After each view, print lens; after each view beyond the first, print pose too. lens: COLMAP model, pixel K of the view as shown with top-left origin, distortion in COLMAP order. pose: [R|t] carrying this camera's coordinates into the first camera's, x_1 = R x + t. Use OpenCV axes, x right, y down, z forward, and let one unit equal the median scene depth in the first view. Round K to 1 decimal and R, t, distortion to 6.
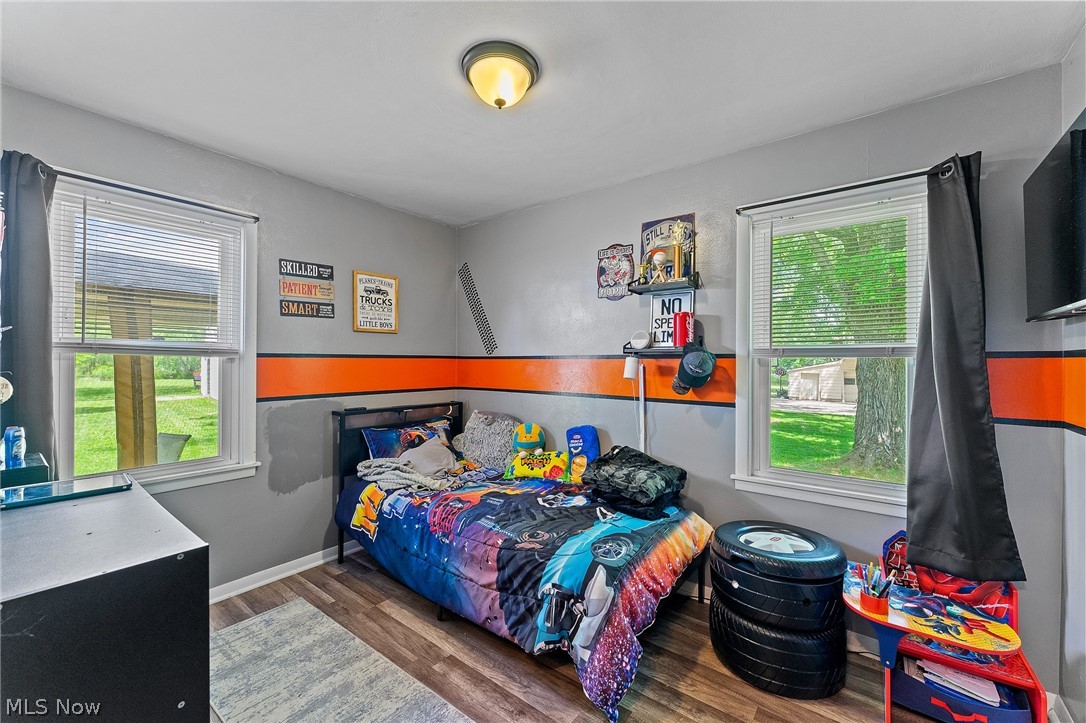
lens RADIAL K [[430.8, 0, 547.4], [0, 430.8, 358.6], [0, 0, 1]] dist [0.000868, 0.000260]
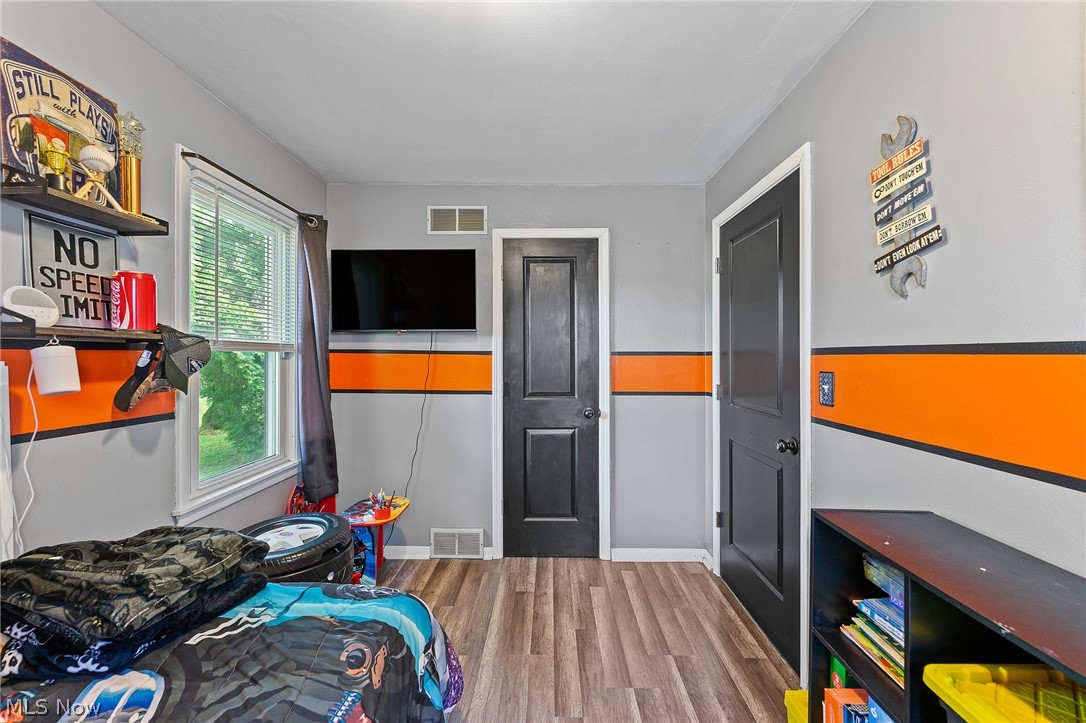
lens RADIAL K [[430.8, 0, 547.4], [0, 430.8, 358.6], [0, 0, 1]] dist [0.000868, 0.000260]
pose [[-0.593374, -0.012490, 0.804830, -0.479725], [-0.001718, 0.999897, 0.014250, 0.002245], [-0.804925, 0.007072, -0.593334, 0.855900]]
